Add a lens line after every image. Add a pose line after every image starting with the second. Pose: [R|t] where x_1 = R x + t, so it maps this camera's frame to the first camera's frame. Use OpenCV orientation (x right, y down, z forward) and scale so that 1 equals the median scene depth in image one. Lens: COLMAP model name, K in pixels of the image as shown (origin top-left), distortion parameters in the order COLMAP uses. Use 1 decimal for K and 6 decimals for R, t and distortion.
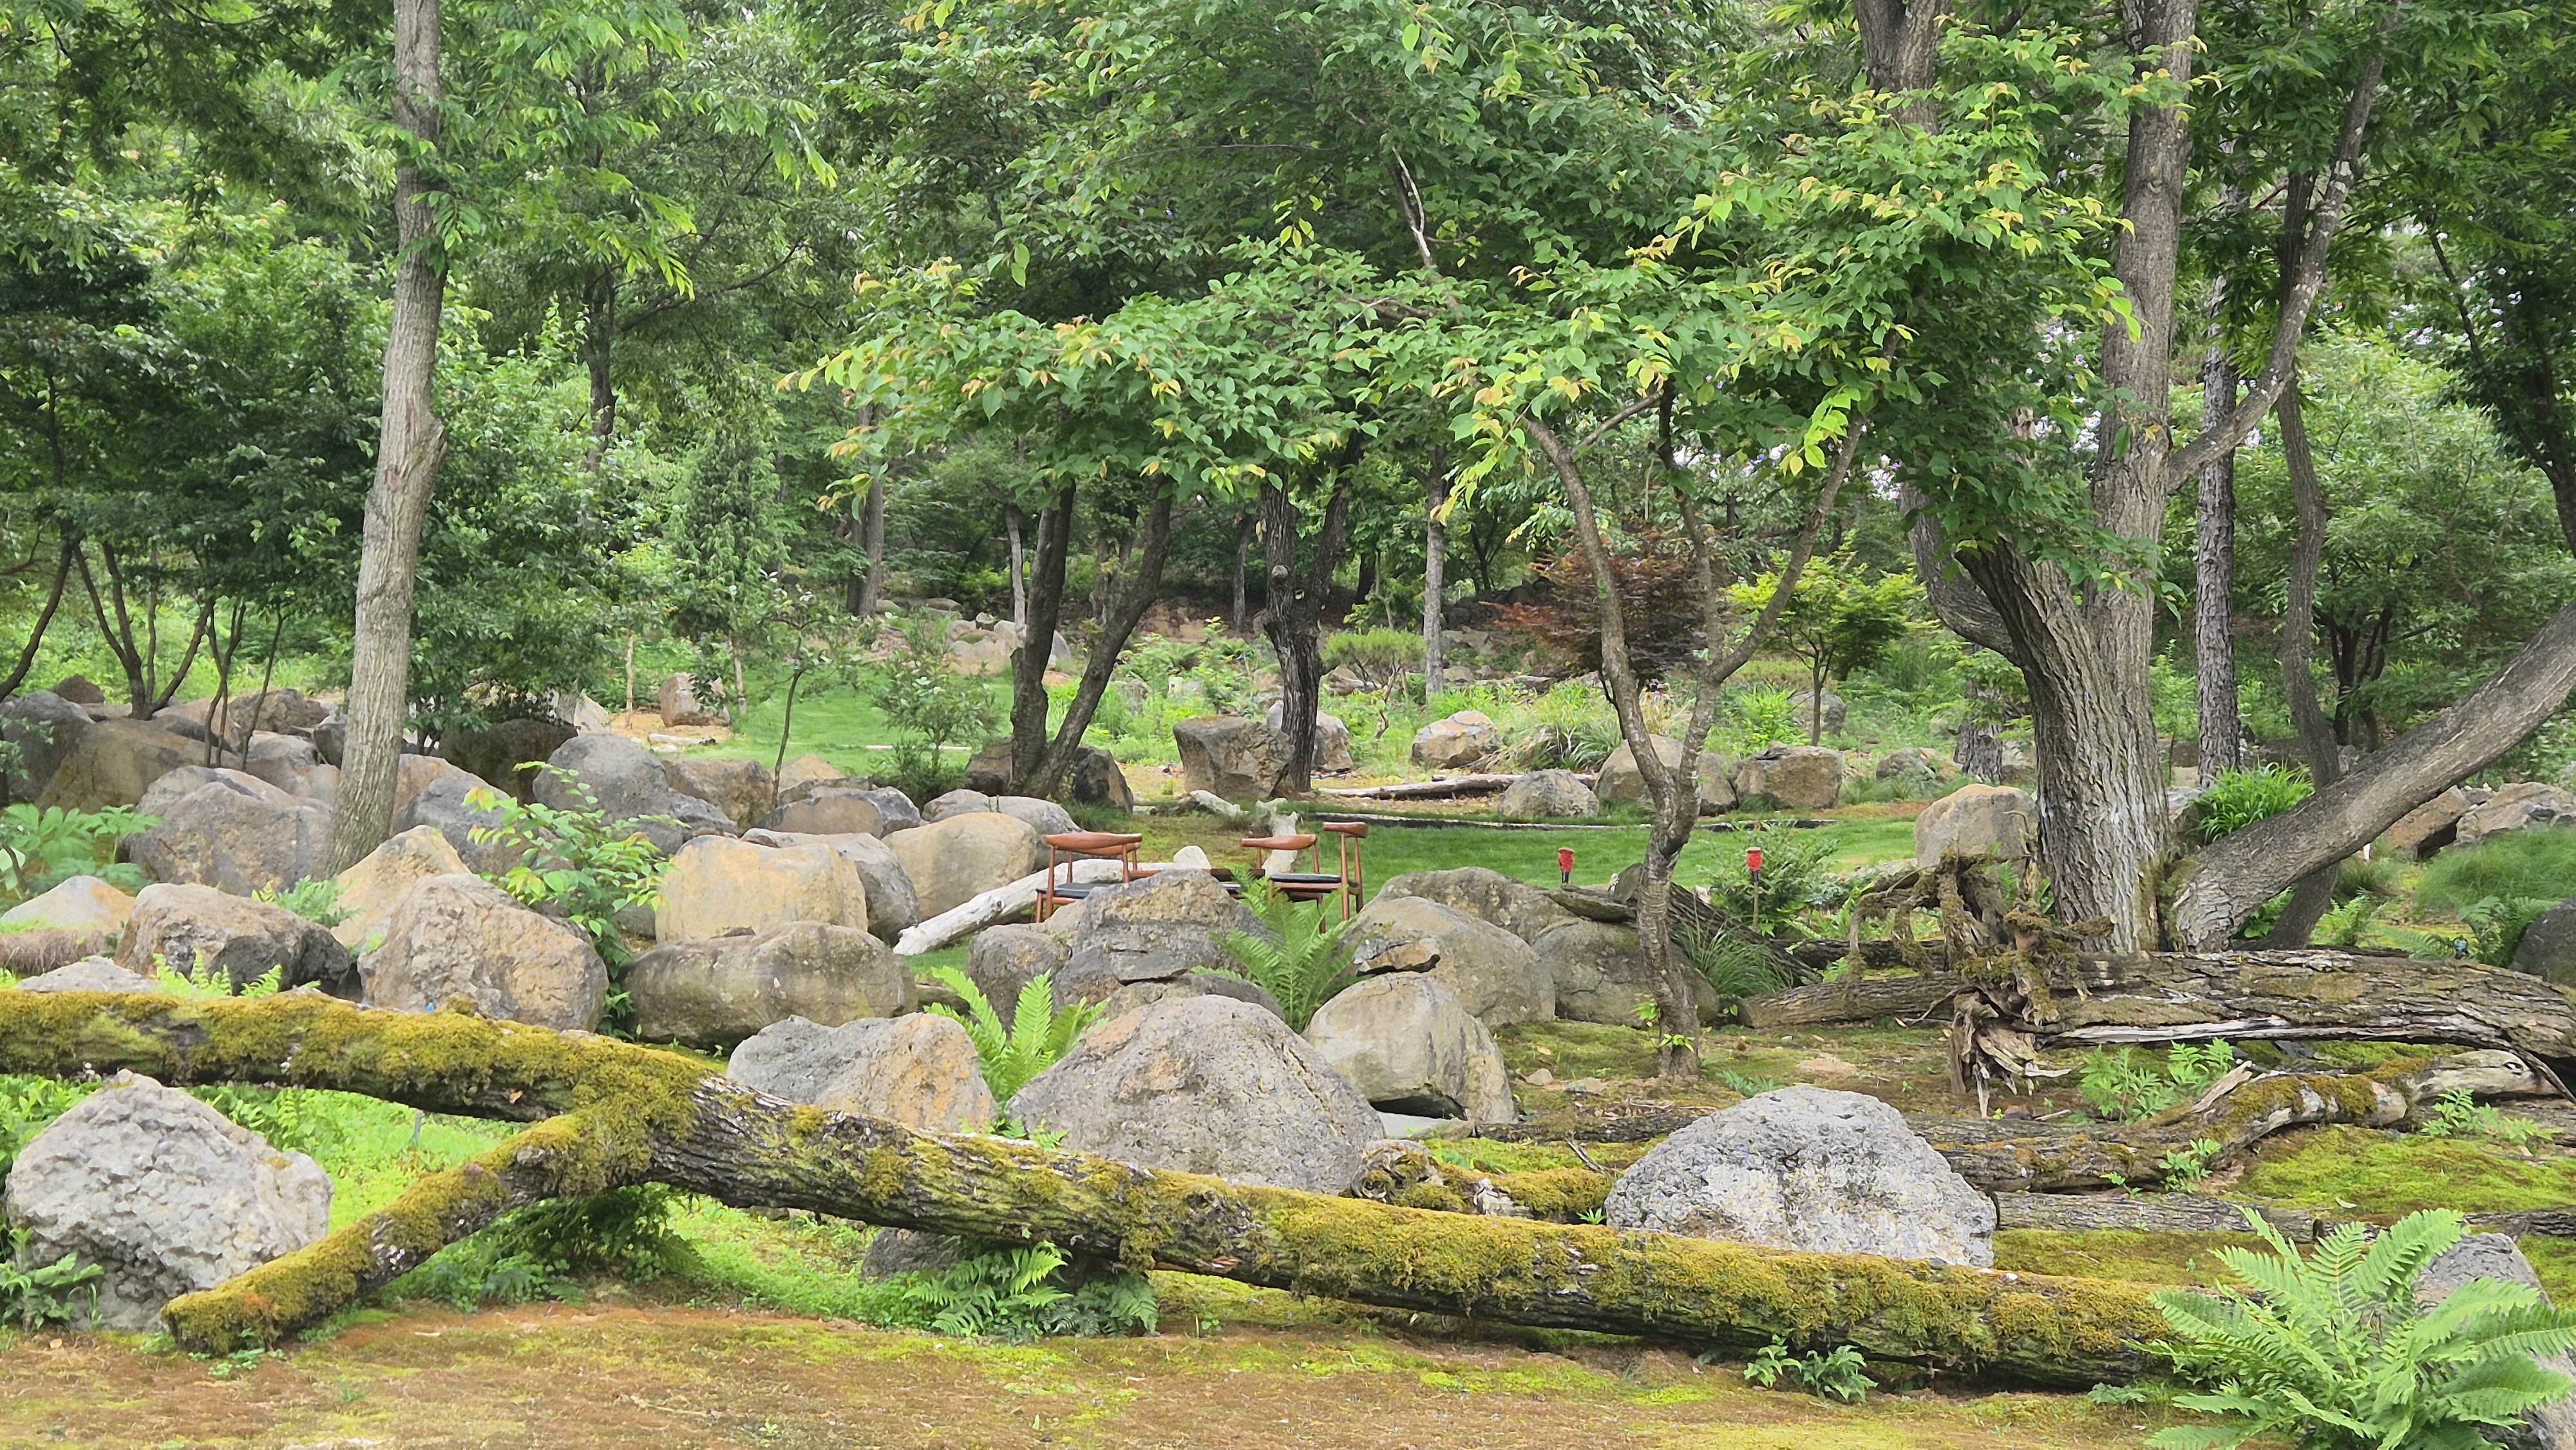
lens RADIAL K [[2724.5, 0, 1127.0], [0, 2724.5, 593.6], [0, 0, 1]] dist [0.098397, -0.133340]
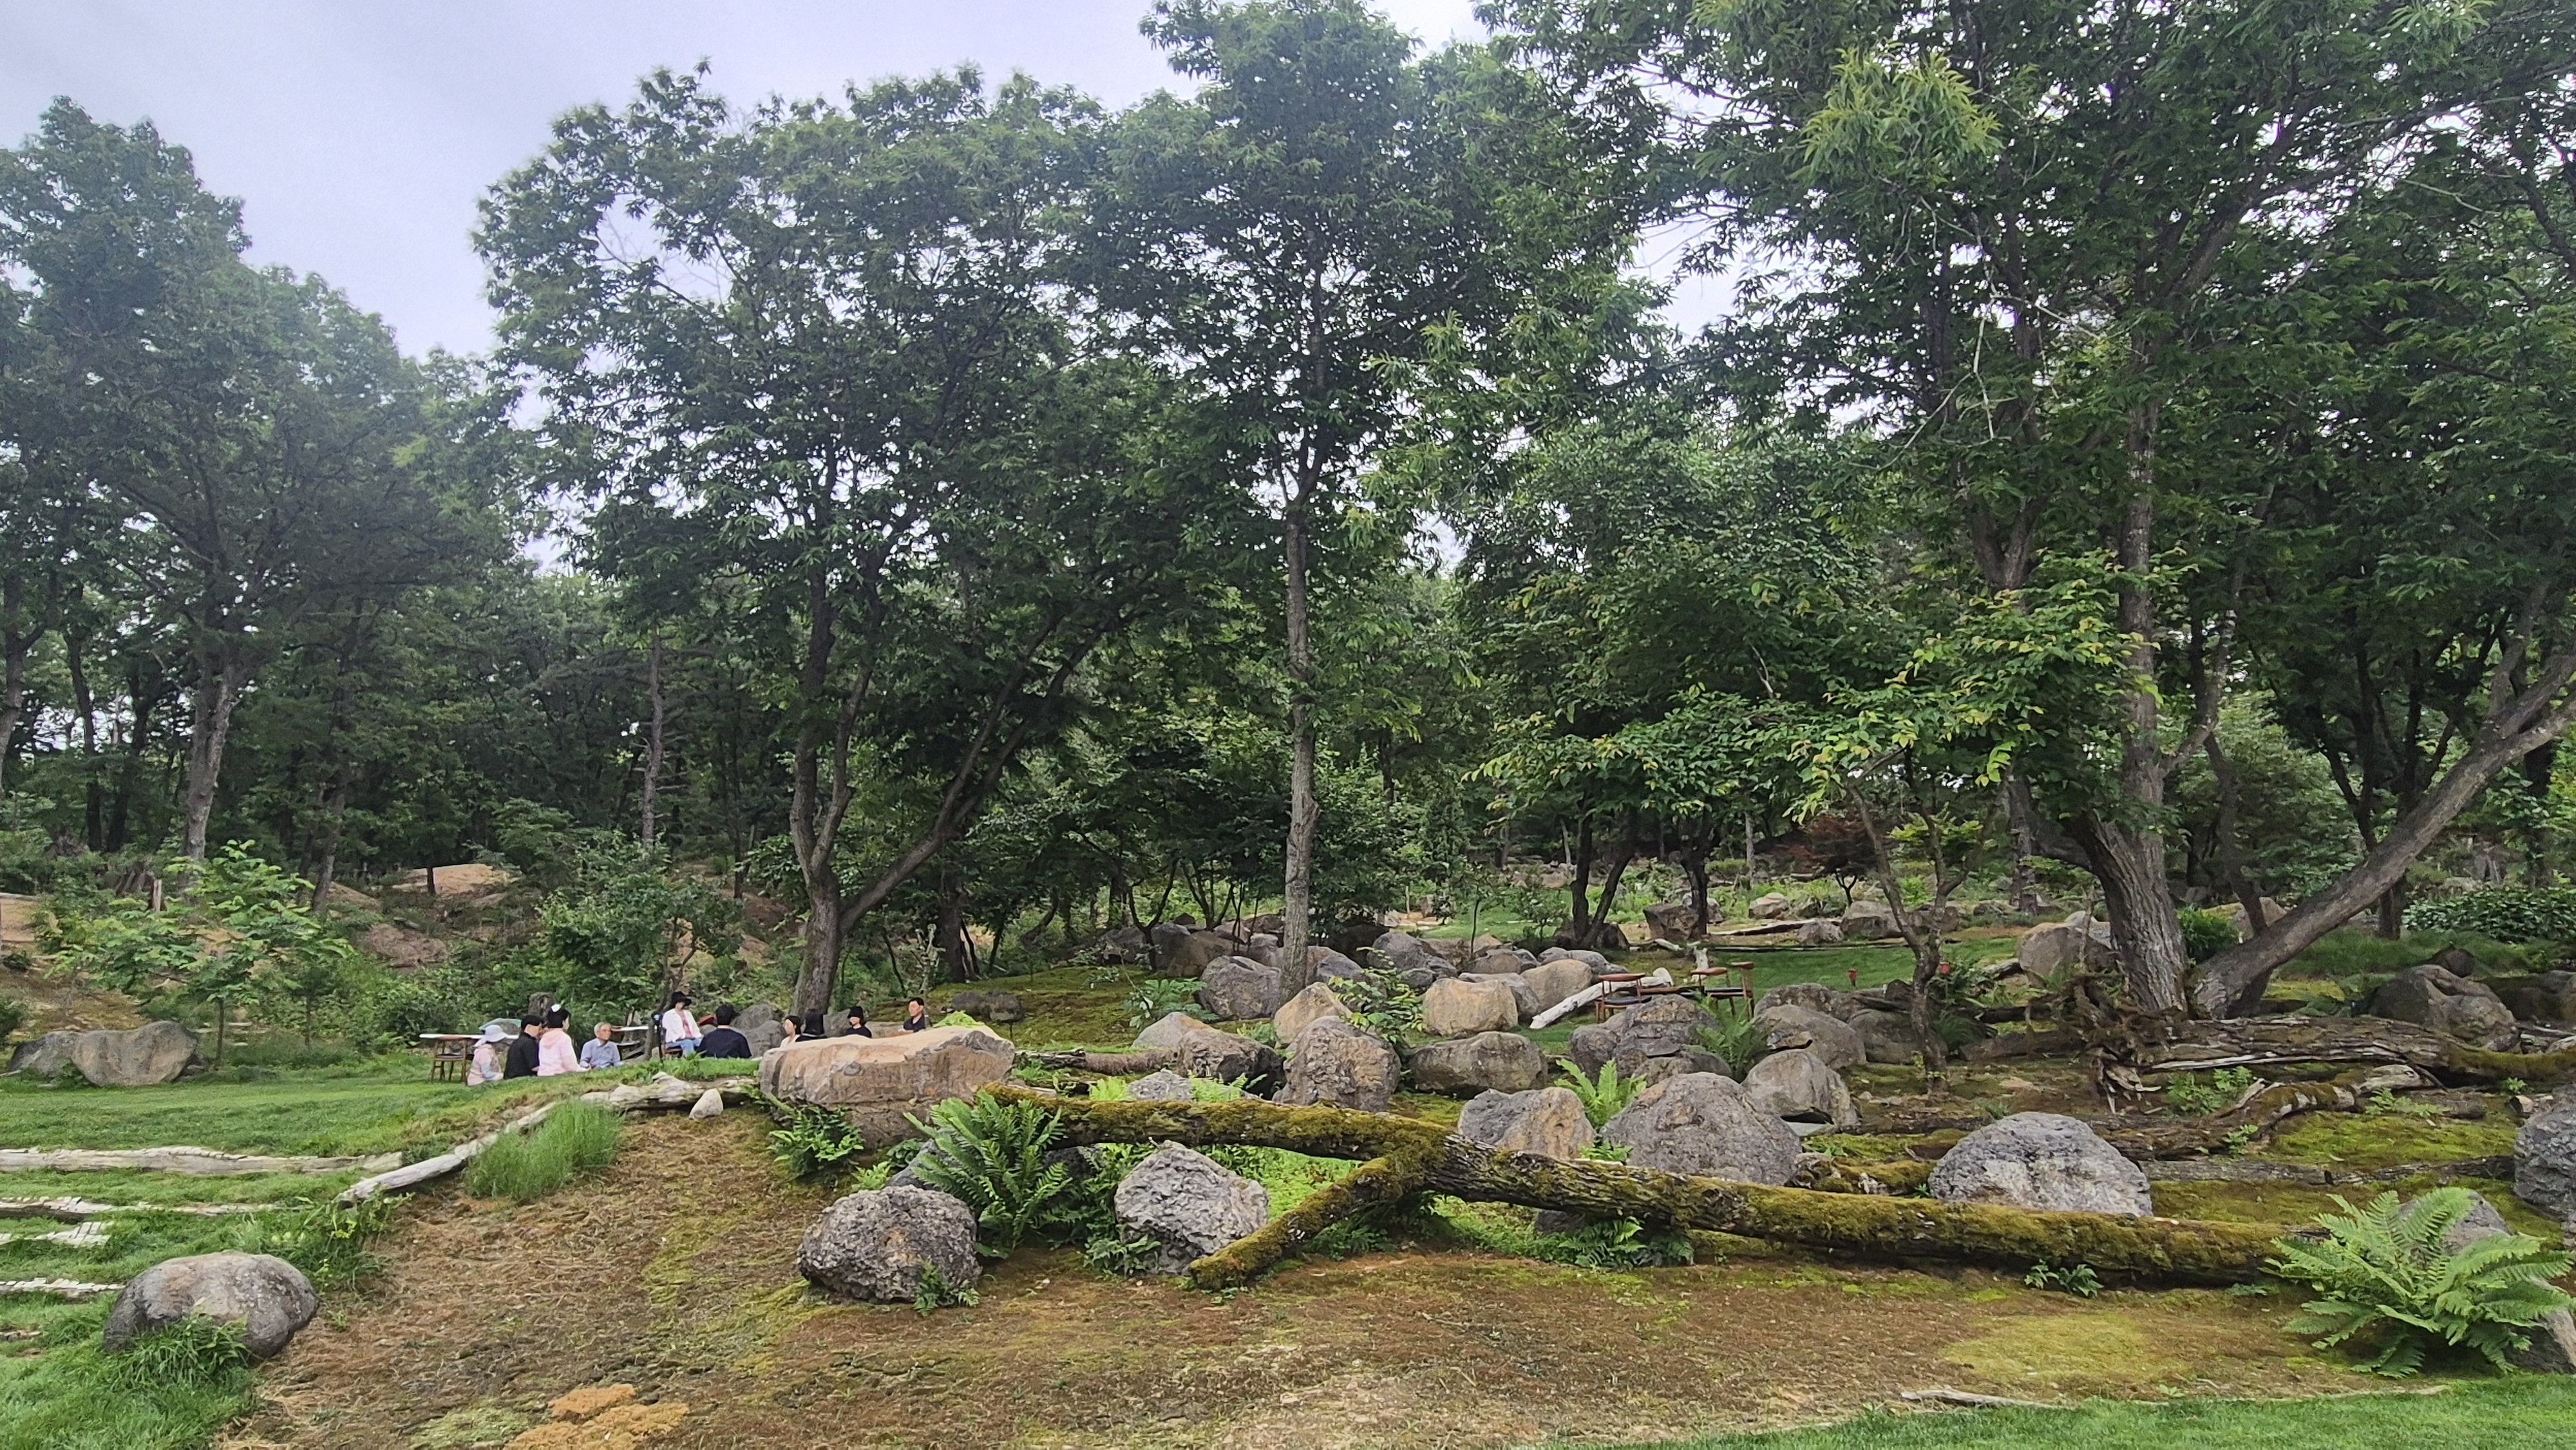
lens RADIAL K [[1729.7, 0, 1272.7], [0, 1729.7, 753.0], [0, 0, 1]] dist [-0.003119, 0.004701]
pose [[0.969430, -0.077163, -0.232919, 0.042907], [0.053358, 0.992844, -0.106837, 0.038656], [0.239496, 0.091143, 0.966610, -0.324690]]
